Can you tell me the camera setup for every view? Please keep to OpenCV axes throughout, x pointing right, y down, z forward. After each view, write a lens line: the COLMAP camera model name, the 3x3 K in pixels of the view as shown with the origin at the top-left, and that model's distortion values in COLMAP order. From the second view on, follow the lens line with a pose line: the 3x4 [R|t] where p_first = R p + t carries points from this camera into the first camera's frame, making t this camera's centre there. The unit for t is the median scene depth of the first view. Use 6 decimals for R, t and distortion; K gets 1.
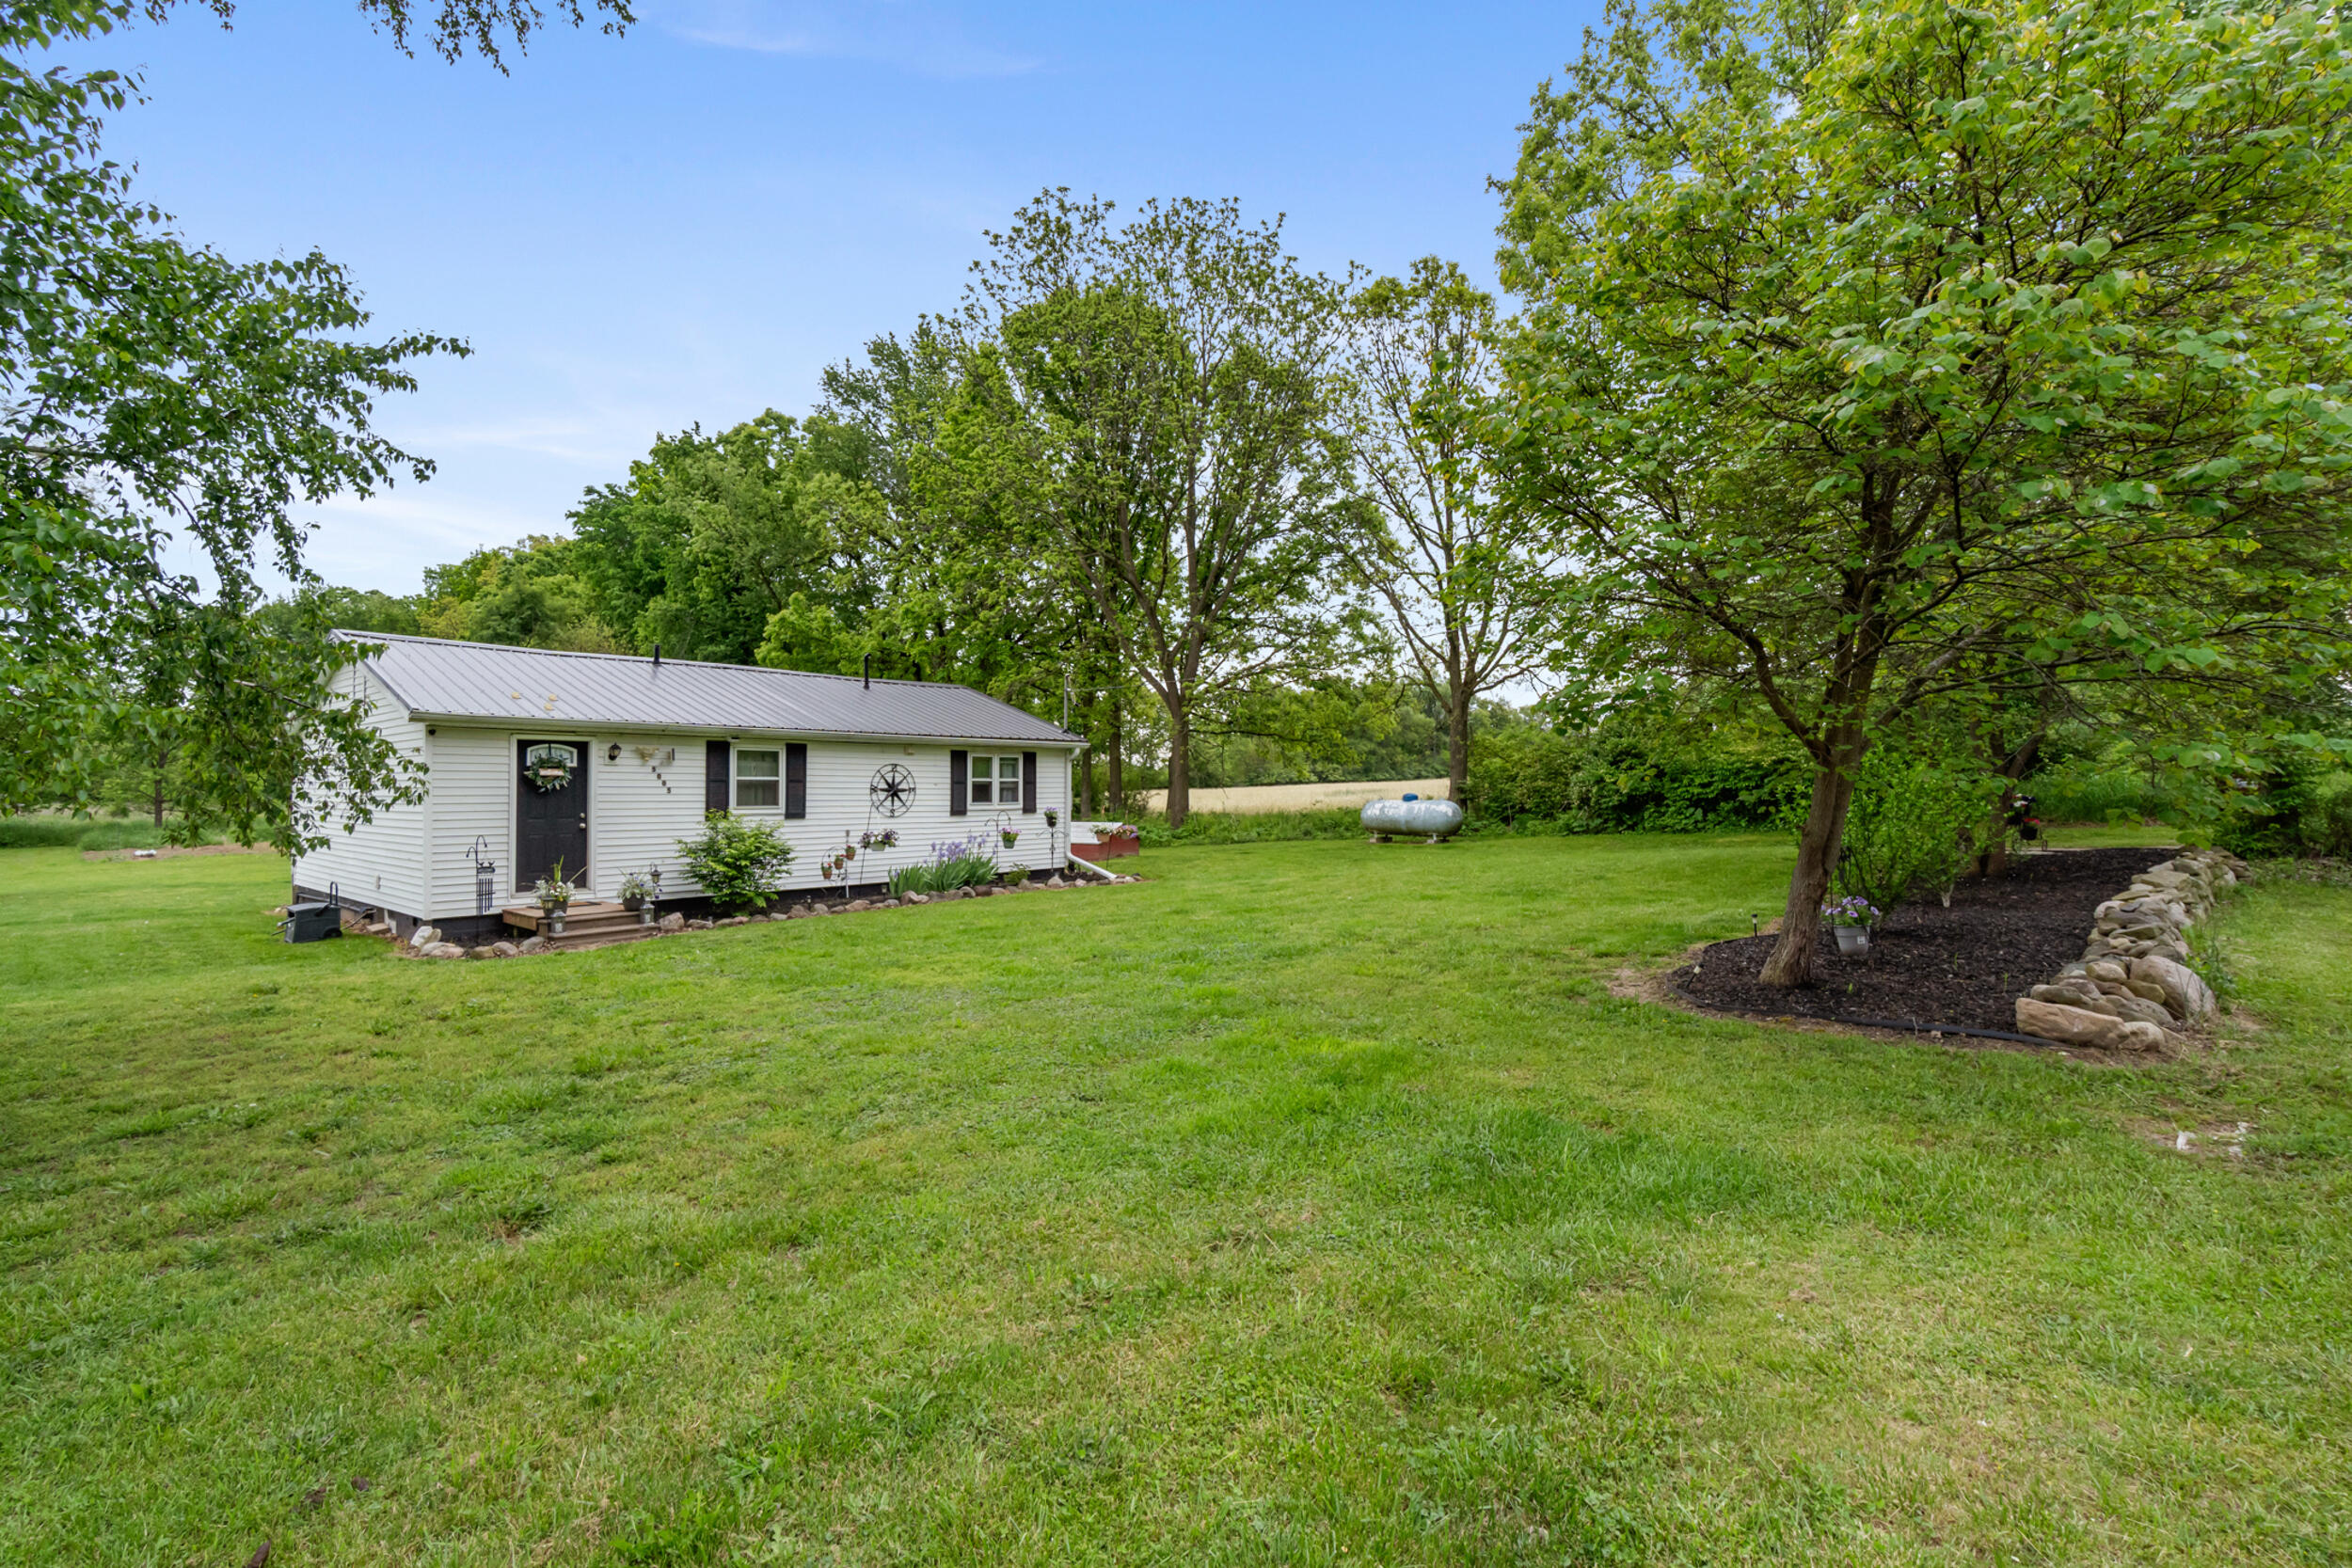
lens RADIAL K [[1013.6, 0, 1161.5], [0, 1013.6, 792.9], [0, 0, 1]] dist [-0.000251, -0.003068]
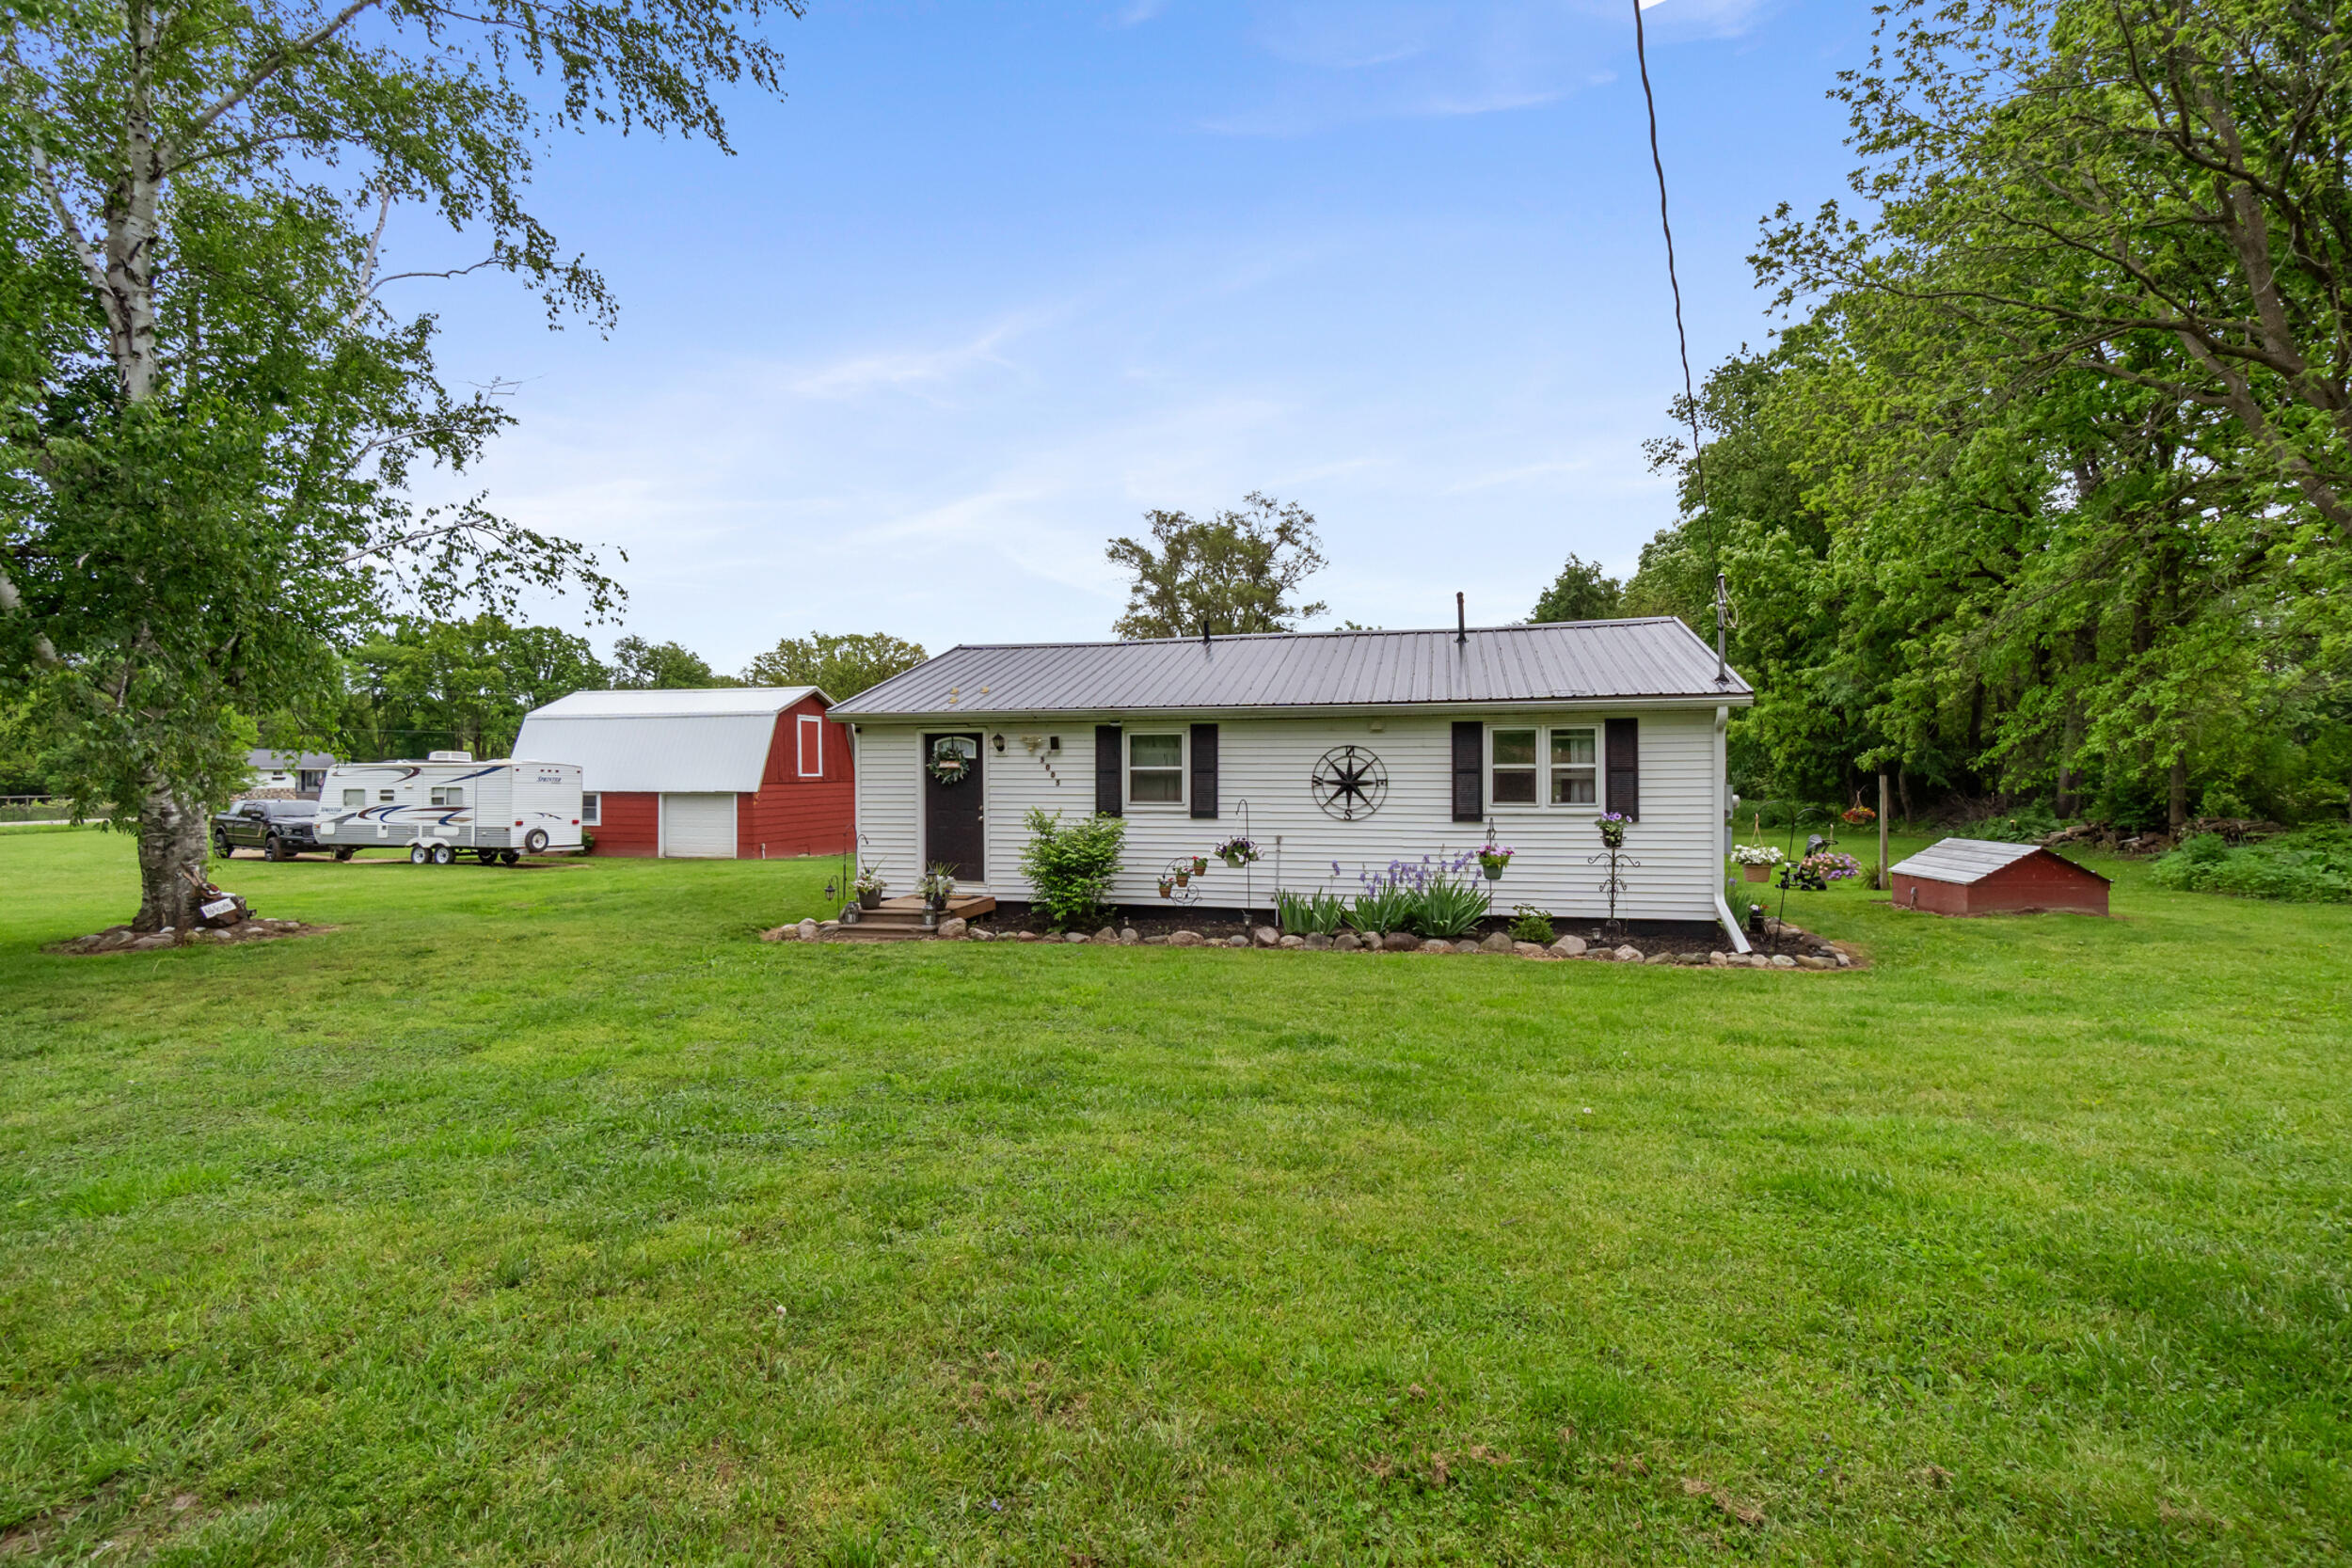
lens RADIAL K [[1048.1, 0, 1144.8], [0, 1048.1, 776.6], [0, 0, 1]] dist [-0.009665, 0.000103]
pose [[0.441848, -0.000114, -0.897090, 0.210975], [-0.002940, 0.999994, -0.001575, -0.003547], [0.897085, 0.003333, 0.441845, 0.350485]]
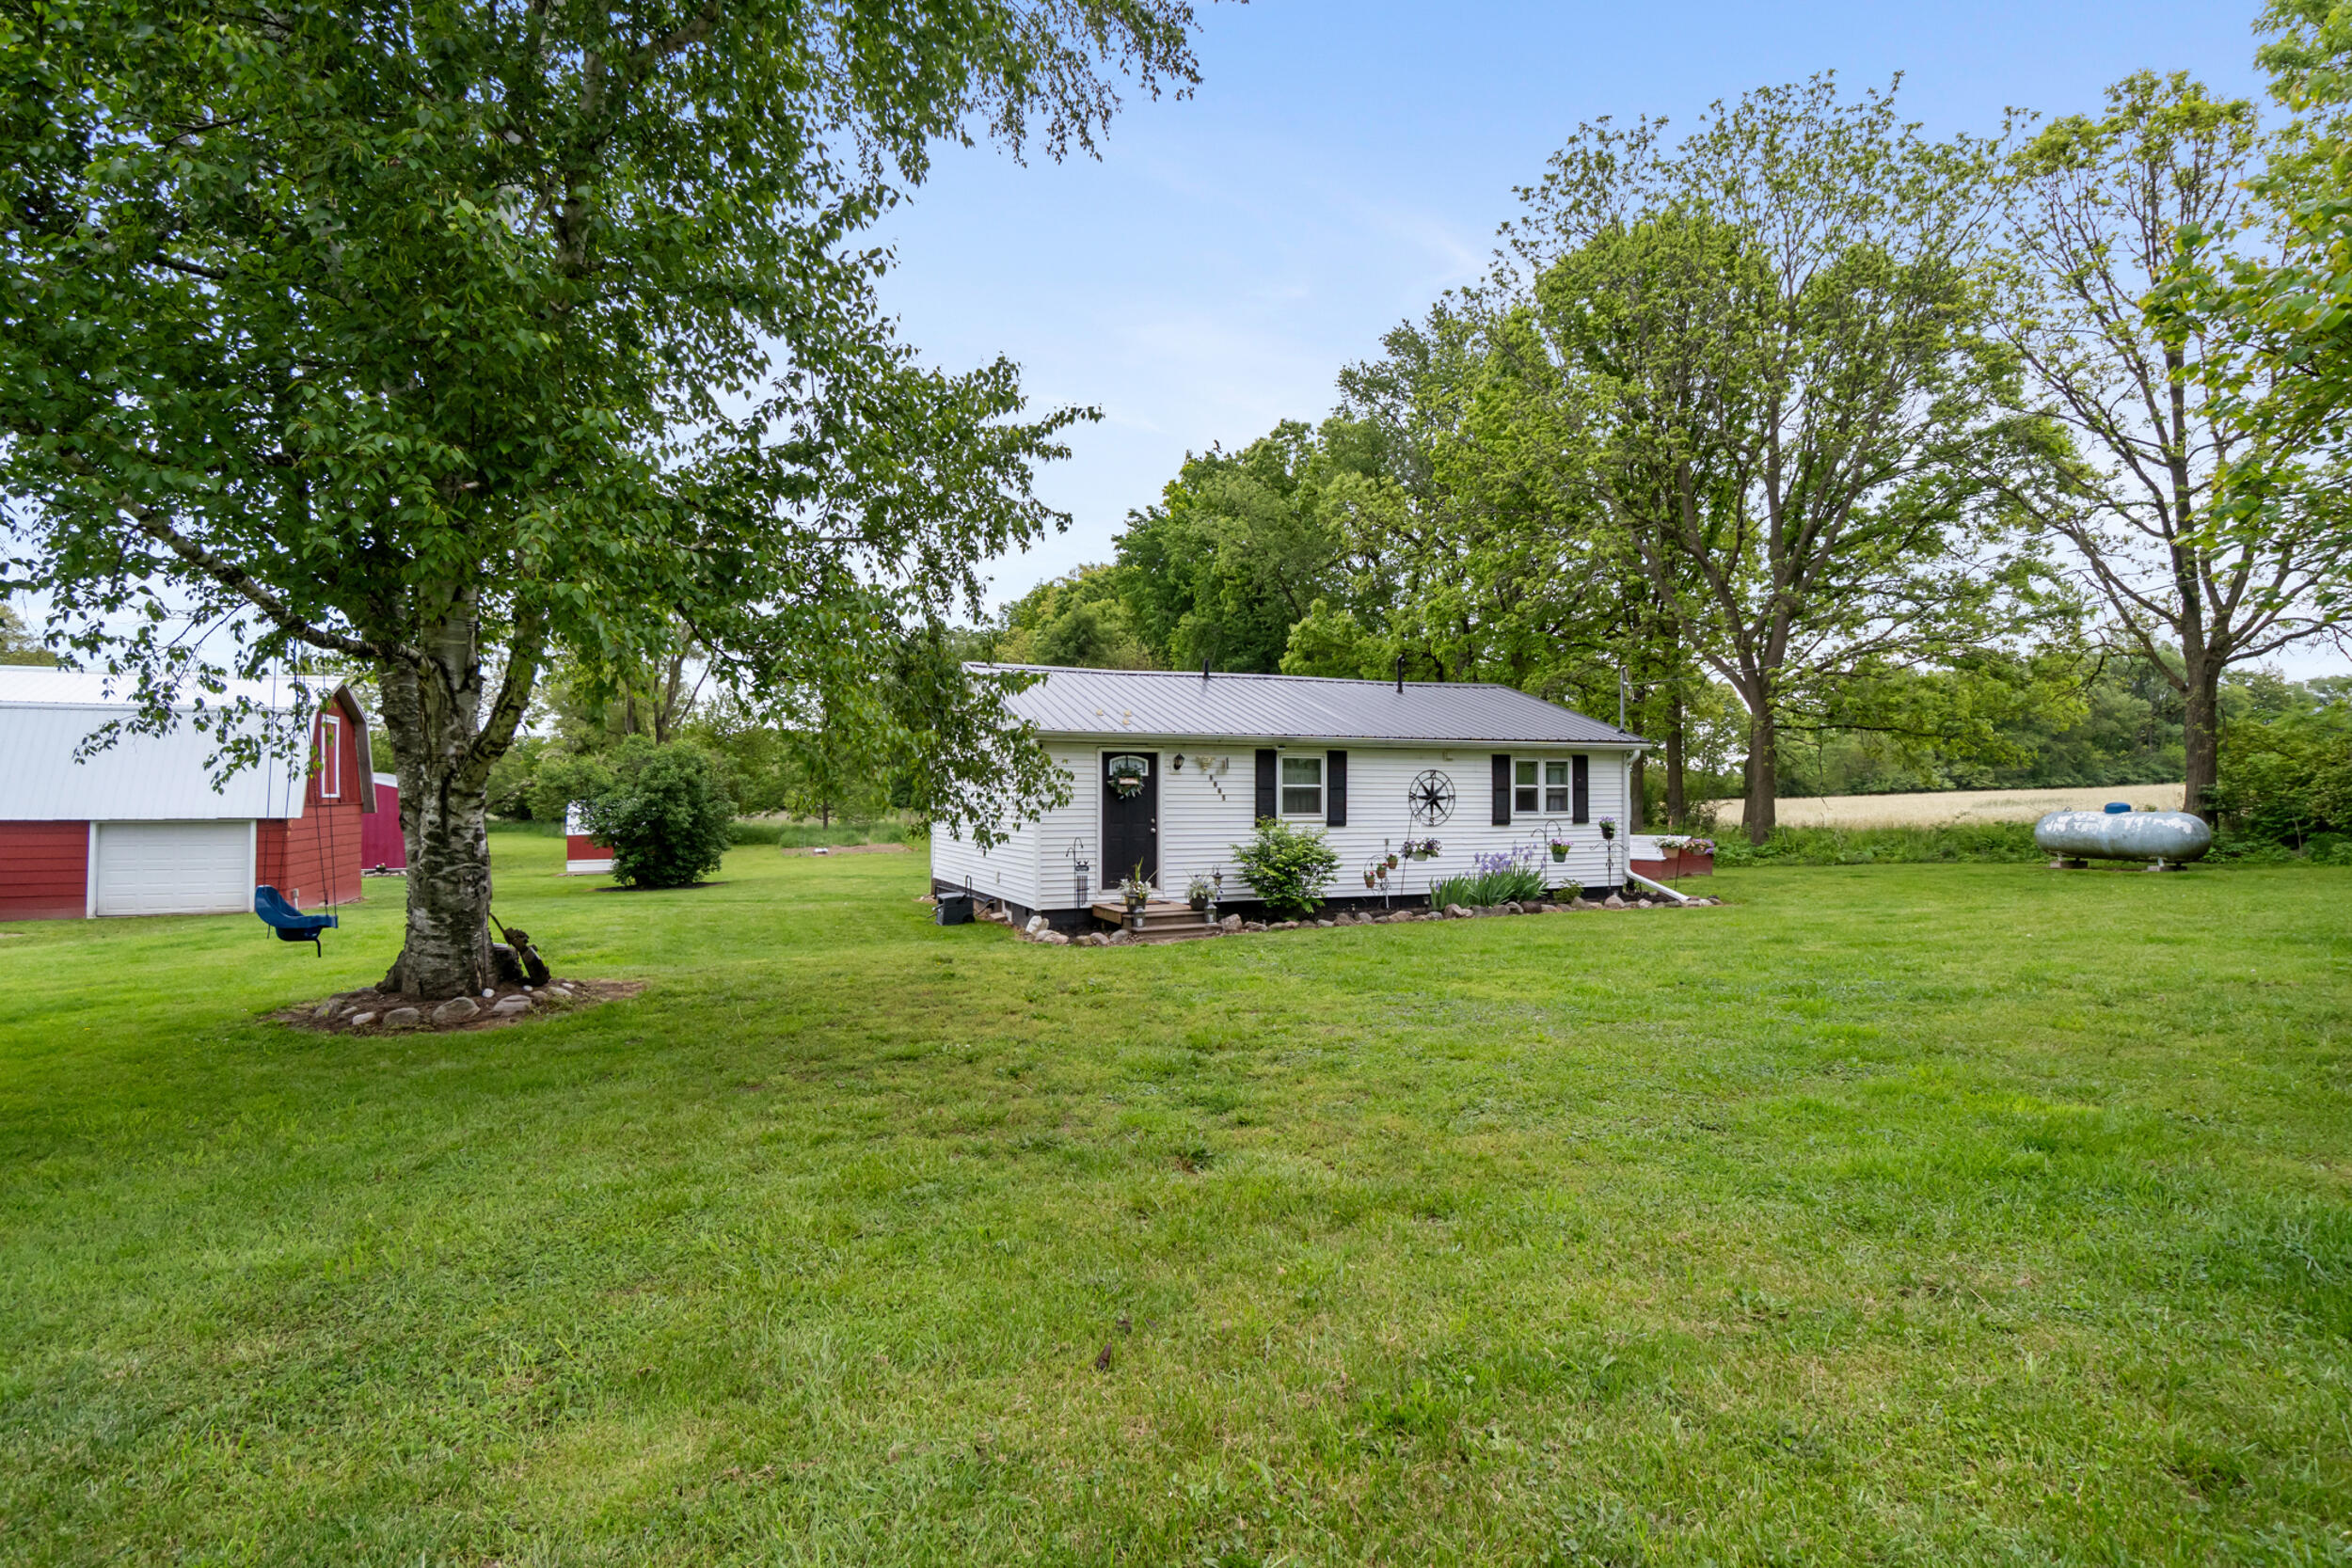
lens RADIAL K [[1108.8, 0, 1176.0], [0, 1108.8, 784.0], [0, 0, 1]] dist [-0.002368, 0.000913]
pose [[0.897180, -0.007317, -0.441604, -0.013186], [-0.000784, 0.999835, -0.018160, 0.002205], [0.441664, 0.016639, 0.897026, -0.025926]]
